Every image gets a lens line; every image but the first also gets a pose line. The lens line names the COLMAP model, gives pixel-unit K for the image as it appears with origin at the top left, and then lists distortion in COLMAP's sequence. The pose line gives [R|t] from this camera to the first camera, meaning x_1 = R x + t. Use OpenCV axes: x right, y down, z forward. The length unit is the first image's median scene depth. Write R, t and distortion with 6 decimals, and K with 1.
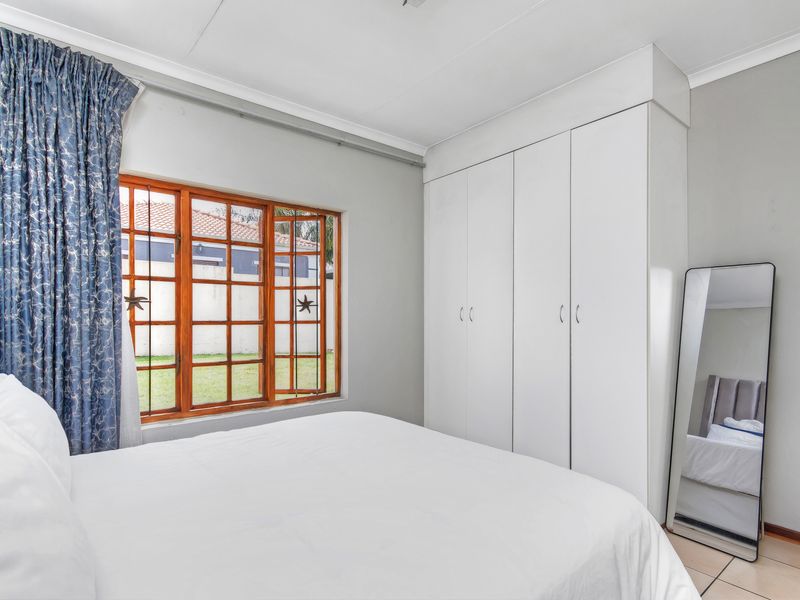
lens RADIAL K [[436.0, 0, 409.6], [0, 436.0, 315.4], [0, 0, 1]] dist [0.005538, 0.001225]
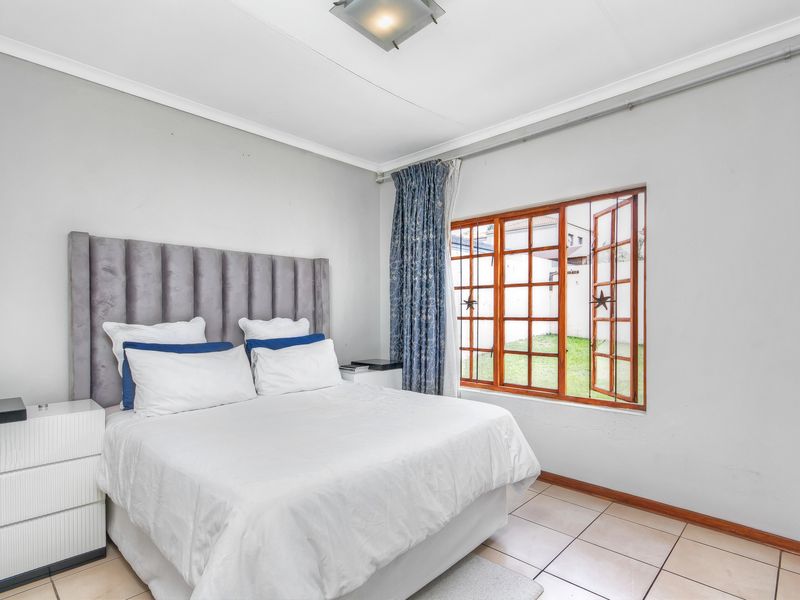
lens RADIAL K [[436.0, 0, 409.6], [0, 436.0, 315.4], [0, 0, 1]] dist [0.005538, 0.001225]
pose [[0.112957, 0.003573, -0.993593, 0.731480], [0.005703, 0.999975, 0.004244, -0.000077], [0.993583, -0.006146, 0.112934, 0.564375]]
